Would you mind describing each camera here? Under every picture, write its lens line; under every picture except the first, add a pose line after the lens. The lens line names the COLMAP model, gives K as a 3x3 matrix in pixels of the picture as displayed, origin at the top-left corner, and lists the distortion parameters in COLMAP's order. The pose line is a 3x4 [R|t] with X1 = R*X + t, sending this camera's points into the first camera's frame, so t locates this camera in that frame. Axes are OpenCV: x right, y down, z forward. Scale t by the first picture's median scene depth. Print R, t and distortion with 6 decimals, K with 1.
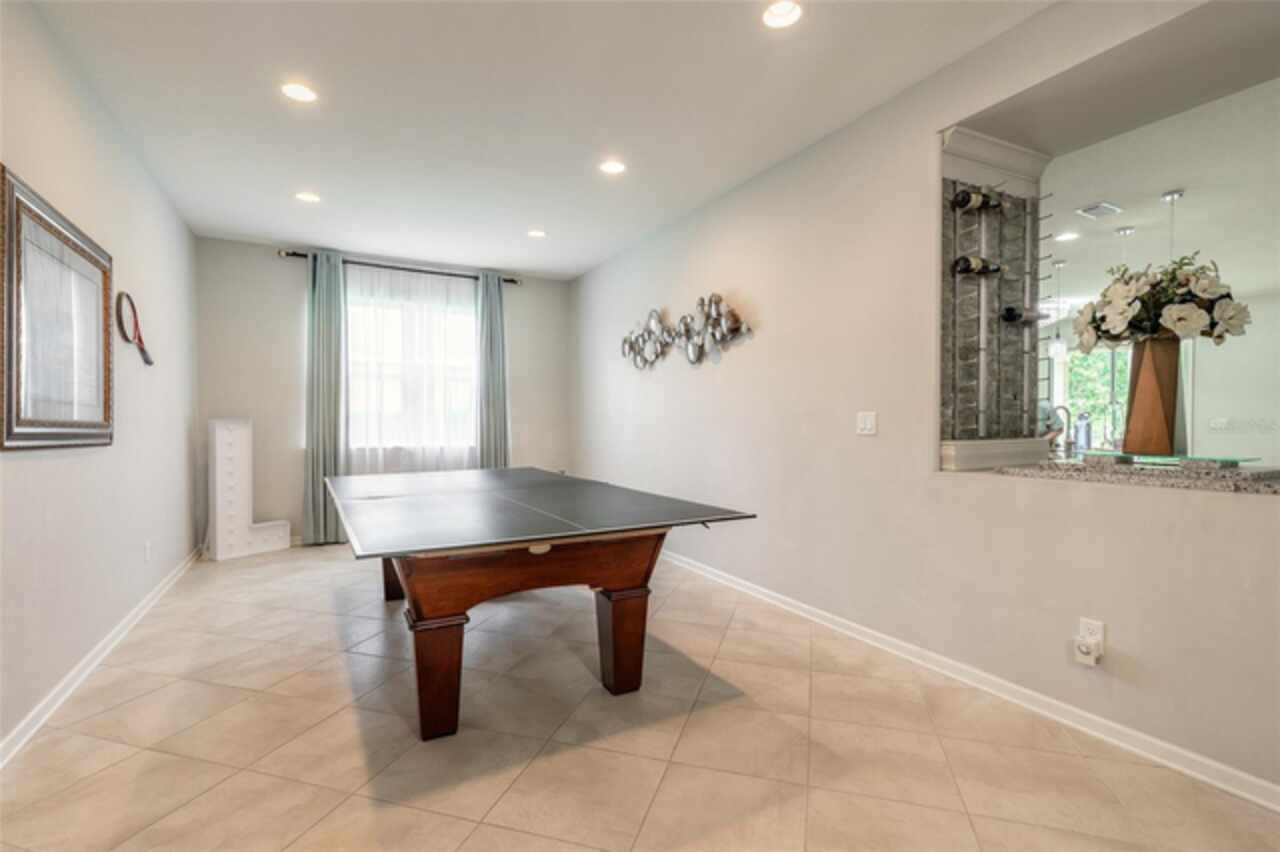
lens RADIAL K [[599.3, 0, 644.9], [0, 599.3, 431.5], [0, 0, 1]] dist [-0.000208, -0.000391]
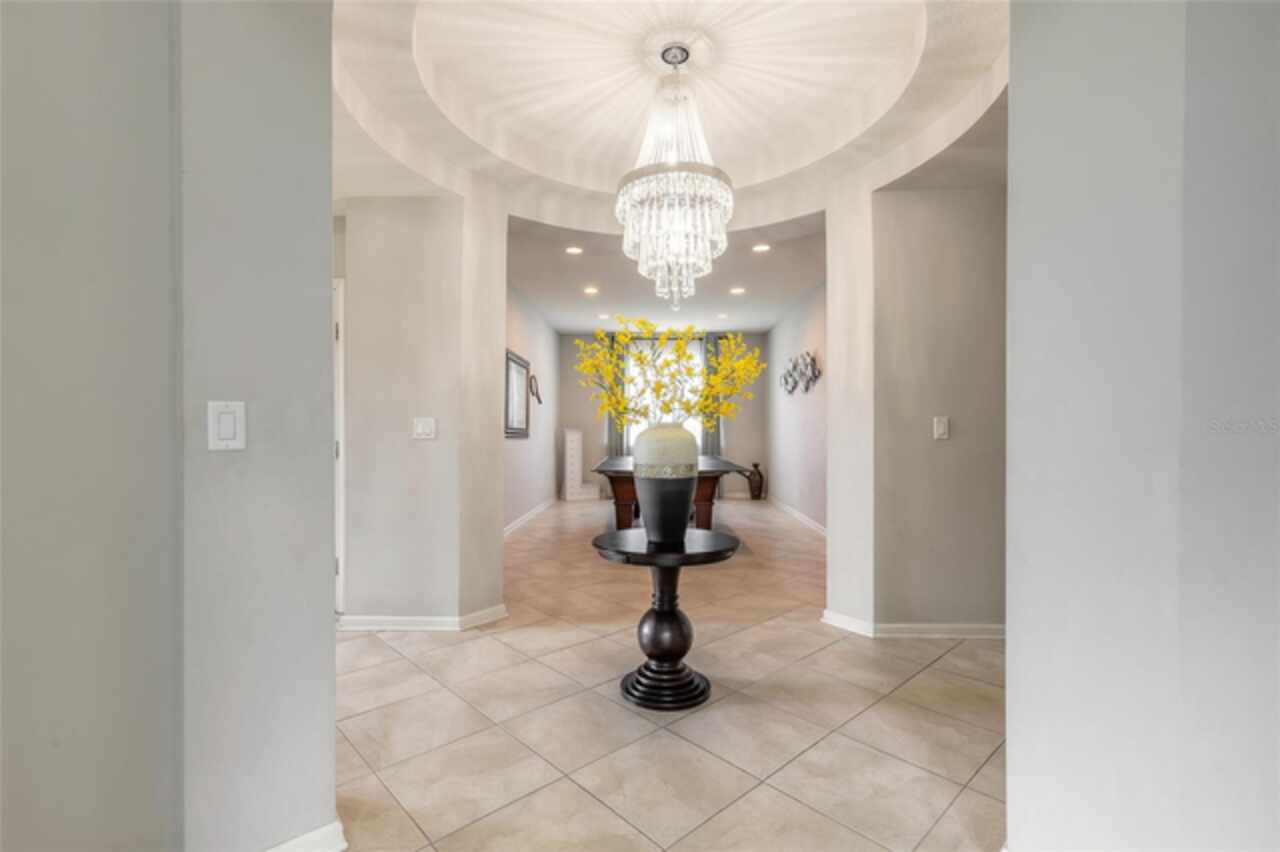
lens RADIAL K [[583.0, 0, 640.0], [0, 583.0, 426.0], [0, 0, 1]] dist [-0.000657, -0.000304]
pose [[0.867917, -0.006564, -0.496666, 0.644637], [-0.006660, 0.999669, -0.024849, 0.027235], [0.496665, 0.024874, 0.867586, -0.786868]]
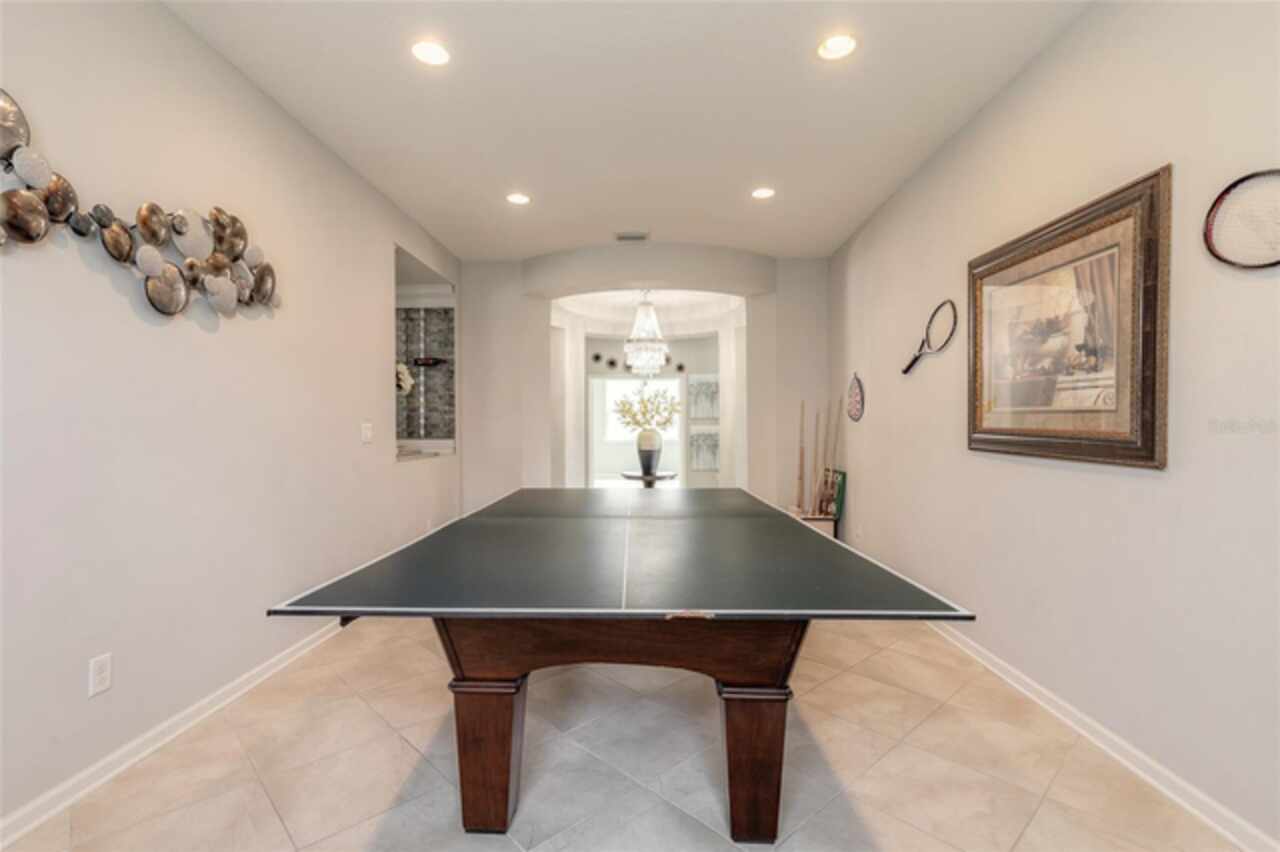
lens RADIAL K [[583.0, 0, 640.0], [0, 583.0, 426.0], [0, 0, 1]] dist [-0.000657, -0.000304]
pose [[-0.874978, -0.003720, 0.484148, -0.640165], [0.009067, 0.999669, 0.024066, -0.042644], [-0.484077, 0.025447, -0.874655, 1.640206]]
